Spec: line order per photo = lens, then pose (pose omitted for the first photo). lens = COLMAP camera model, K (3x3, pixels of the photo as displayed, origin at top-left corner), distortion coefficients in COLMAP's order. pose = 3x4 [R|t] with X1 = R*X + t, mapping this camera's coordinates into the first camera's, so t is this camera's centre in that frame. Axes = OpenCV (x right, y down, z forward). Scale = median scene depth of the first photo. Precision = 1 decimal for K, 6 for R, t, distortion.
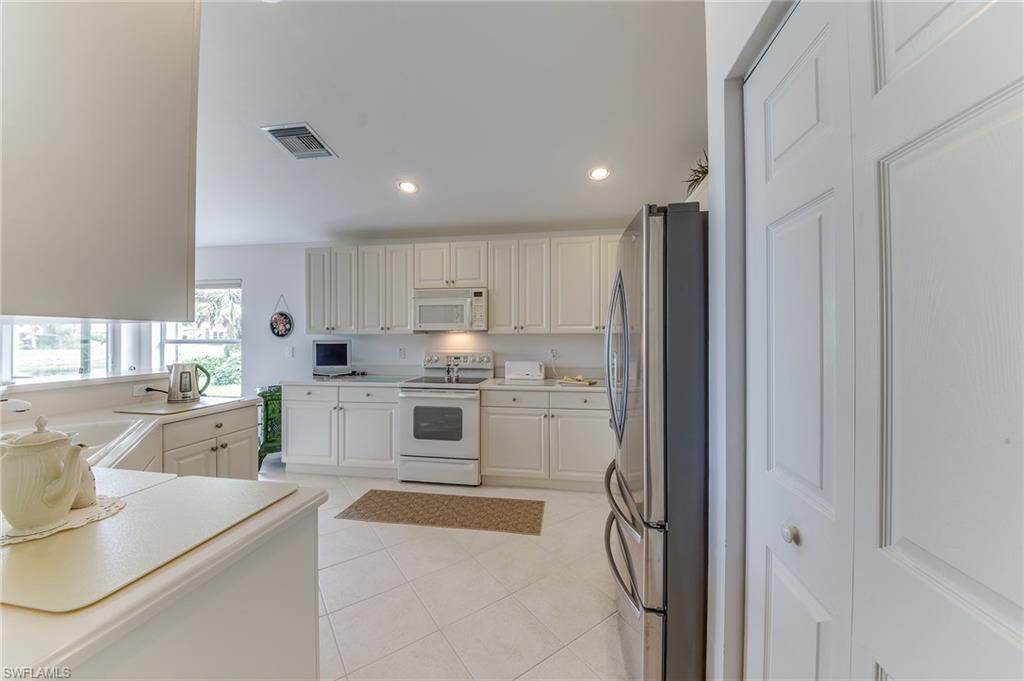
lens RADIAL K [[369.5, 0, 508.7], [0, 369.5, 338.7], [0, 0, 1]] dist [-0.001730, -0.000738]
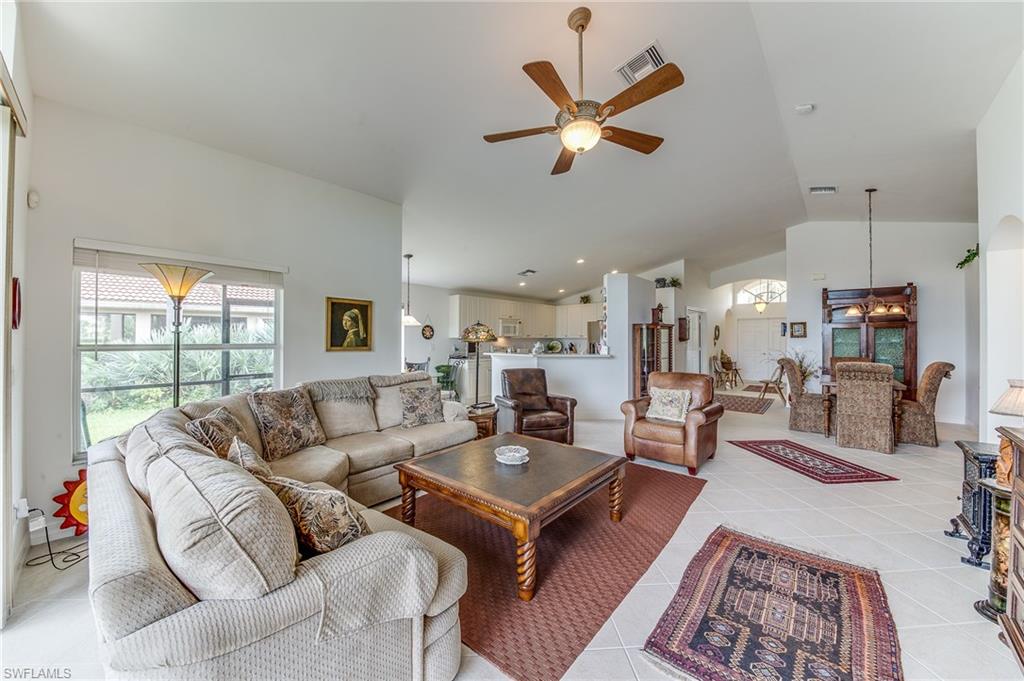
lens RADIAL K [[369.5, 0, 520.6], [0, 369.5, 336.6], [0, 0, 1]] dist [-0.001730, -0.000738]
pose [[0.511056, 0.006368, 0.859524, -2.122762], [-0.001509, 0.999978, -0.006511, -0.009108], [-0.859546, 0.002031, 0.511054, -0.286047]]
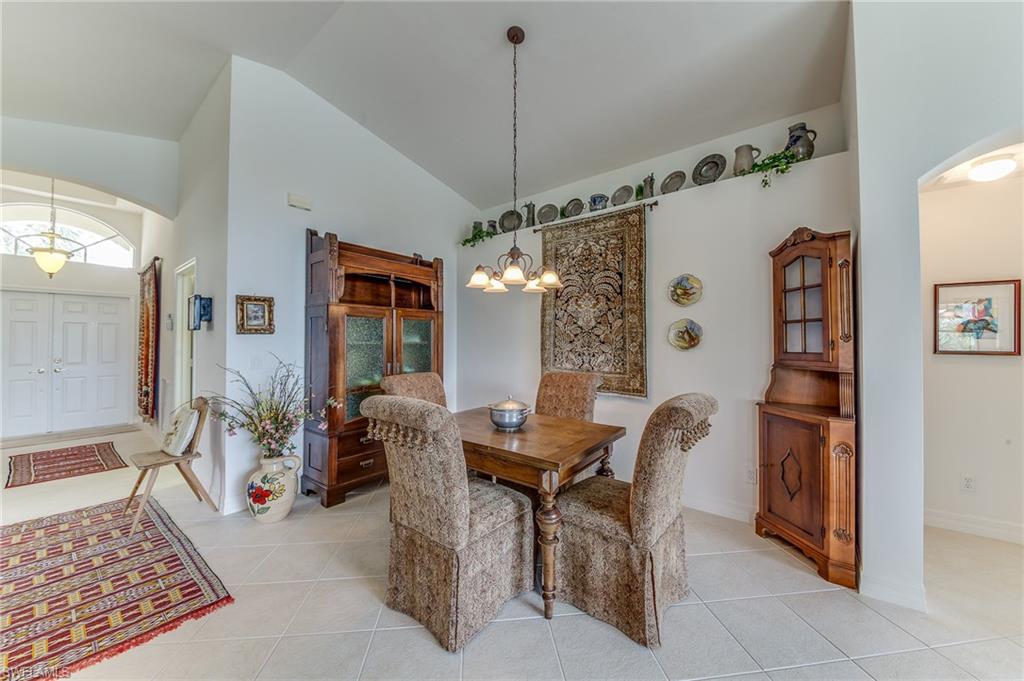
lens RADIAL K [[369.5, 0, 482.2], [0, 369.5, 336.0], [0, 0, 1]] dist [-0.001730, -0.000738]
pose [[-0.862212, 0.007348, 0.506494, -0.584148], [0.006208, 0.999973, -0.003938, -0.007441], [-0.506509, -0.000251, -0.862235, -0.106946]]
